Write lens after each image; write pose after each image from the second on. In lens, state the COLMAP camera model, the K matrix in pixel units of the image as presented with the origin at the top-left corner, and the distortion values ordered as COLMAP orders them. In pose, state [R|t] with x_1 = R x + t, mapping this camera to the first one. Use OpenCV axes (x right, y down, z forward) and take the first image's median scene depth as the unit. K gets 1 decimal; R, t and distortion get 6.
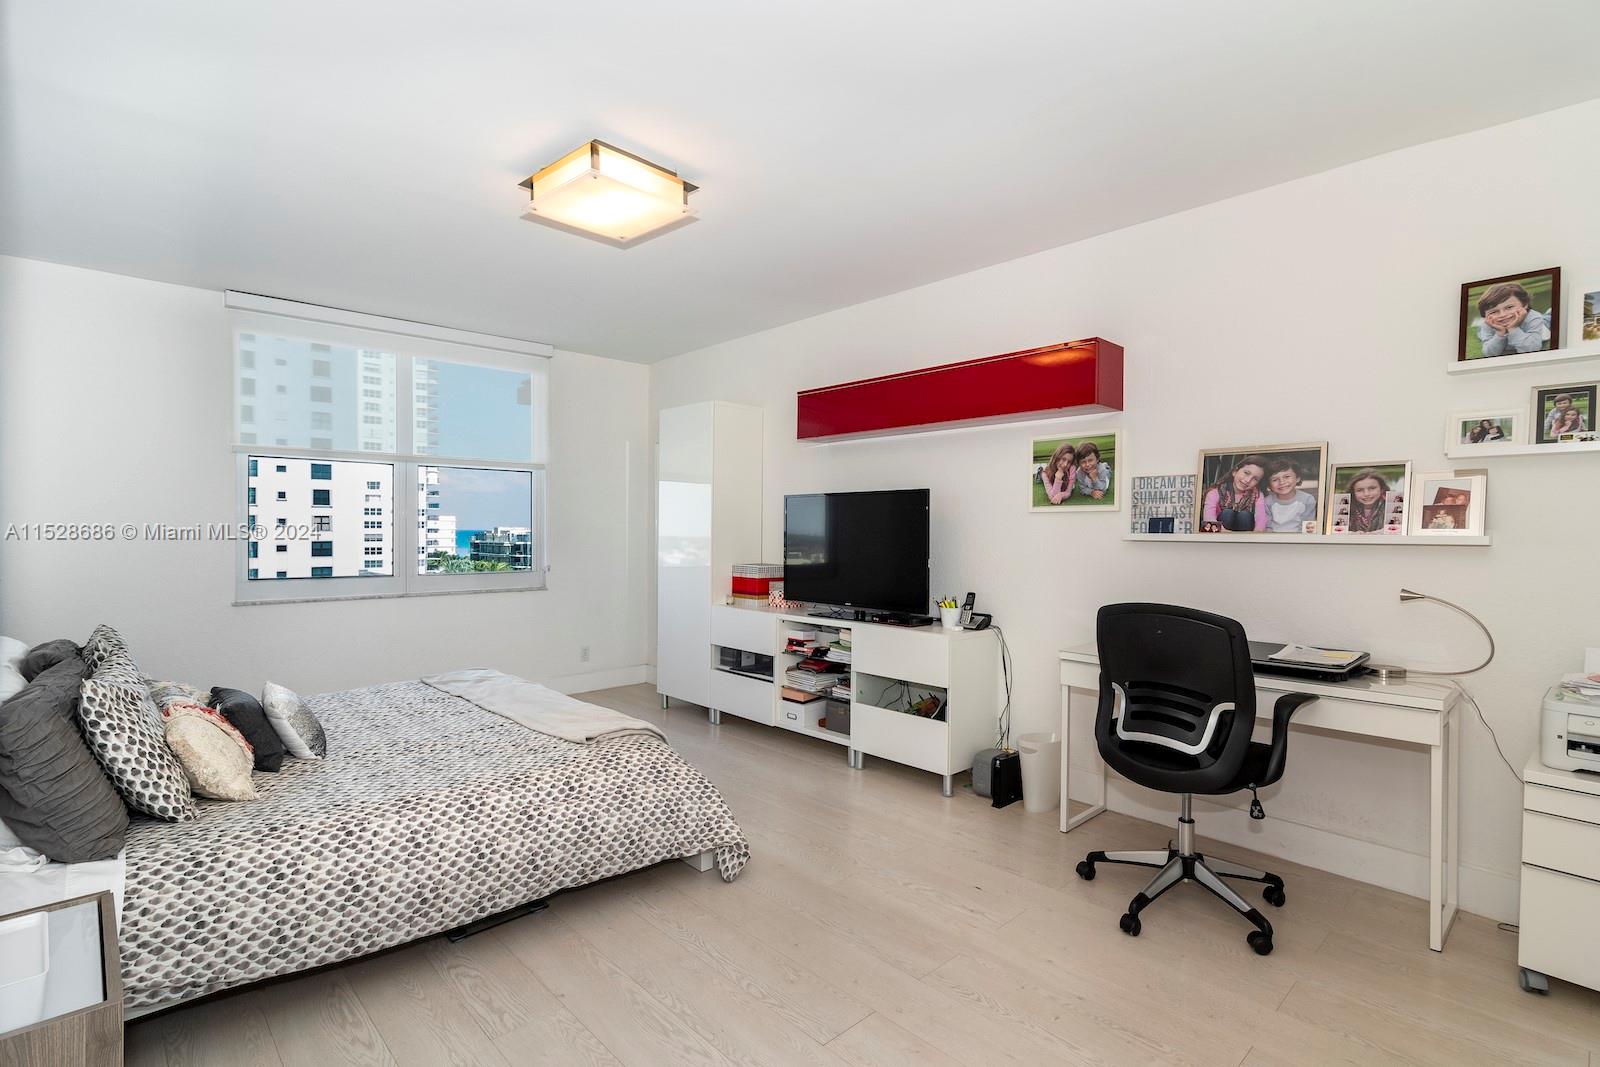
lens RADIAL K [[766.9, 0, 802.3], [0, 766.9, 539.5], [0, 0, 1]] dist [-0.001822, 0.000820]
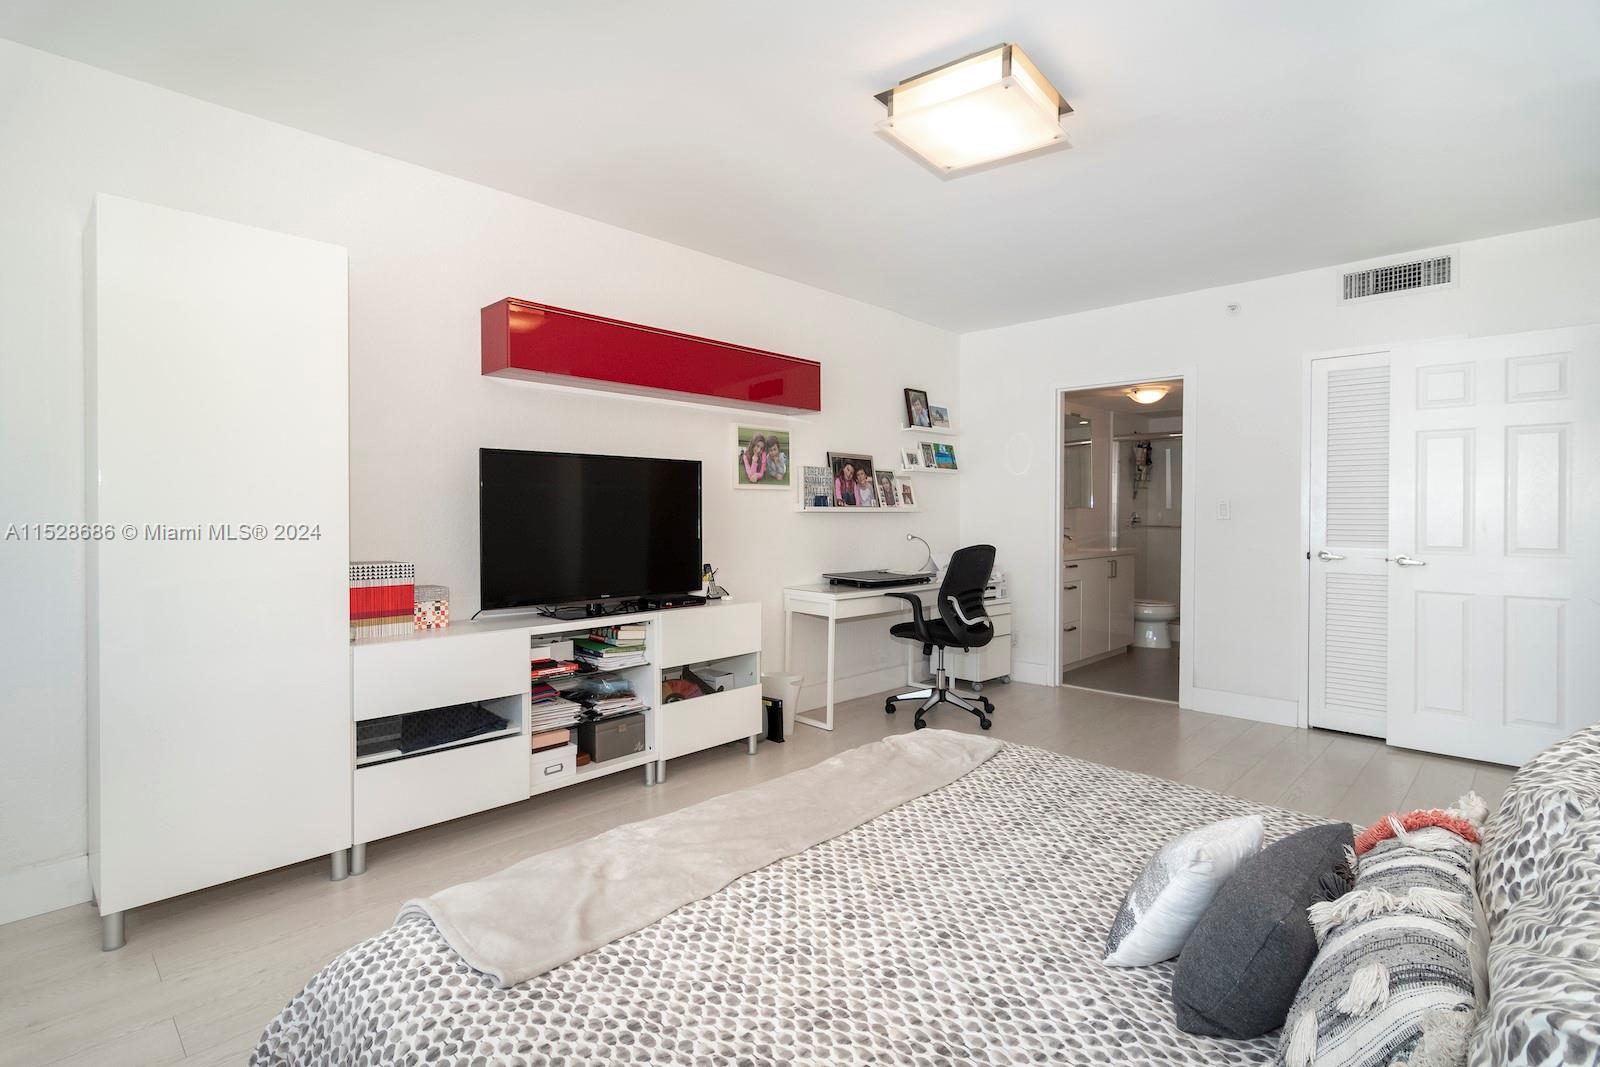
lens RADIAL K [[766.9, 0, 804.3], [0, 766.9, 522.1], [0, 0, 1]] dist [-0.001822, 0.000820]
pose [[-0.037249, -0.018537, 0.999134, -0.884136], [0.009403, 0.999777, 0.018899, -0.006350], [-0.999262, 0.010099, -0.037066, 0.982836]]
